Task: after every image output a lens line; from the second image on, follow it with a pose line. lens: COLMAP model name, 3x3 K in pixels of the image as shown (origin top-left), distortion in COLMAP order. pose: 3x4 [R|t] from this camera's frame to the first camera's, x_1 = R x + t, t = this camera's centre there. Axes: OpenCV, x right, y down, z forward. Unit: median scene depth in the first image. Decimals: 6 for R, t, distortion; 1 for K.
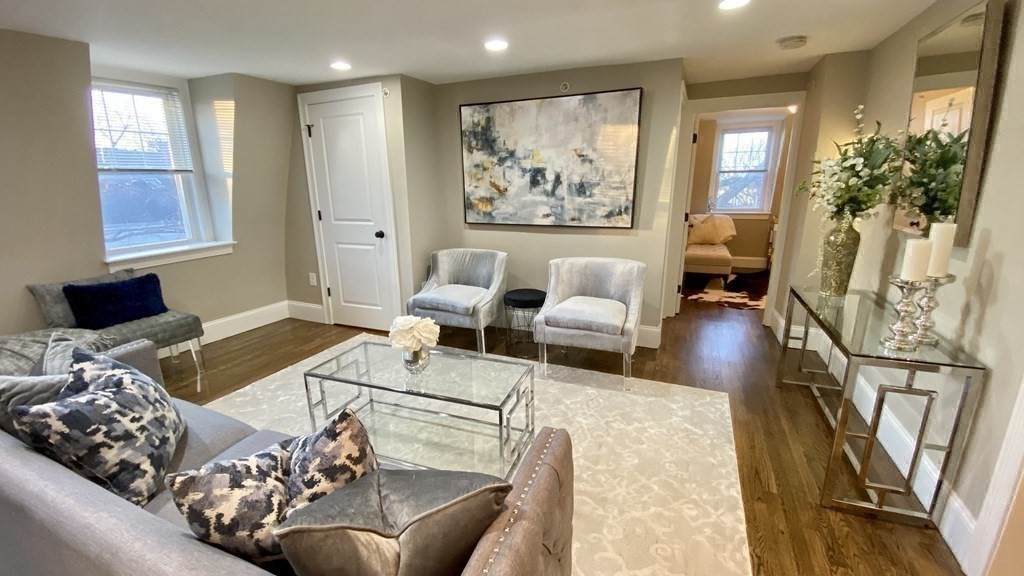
lens RADIAL K [[412.5, 0, 508.5], [0, 412.5, 292.6], [0, 0, 1]] dist [0.088581, -0.057154]
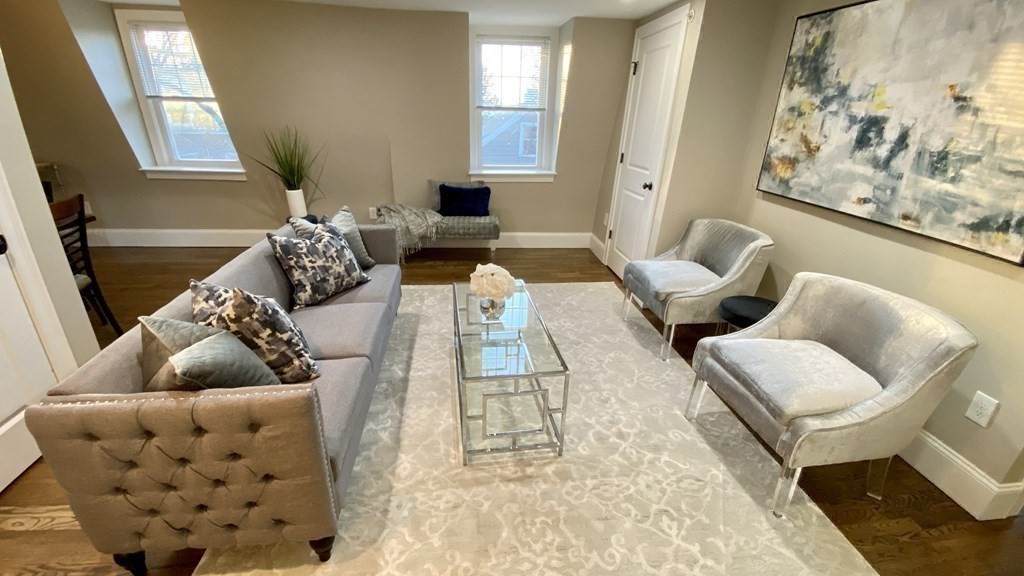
lens RADIAL K [[419.8, 0, 512.0], [0, 419.8, 288.0], [0, 0, 1]] dist [0.033868, -0.024157]
pose [[0.505544, 0.360164, -0.784033, 0.360791], [-0.256661, 0.930346, 0.261881, -0.102584], [0.823742, 0.068839, 0.562771, 0.266717]]
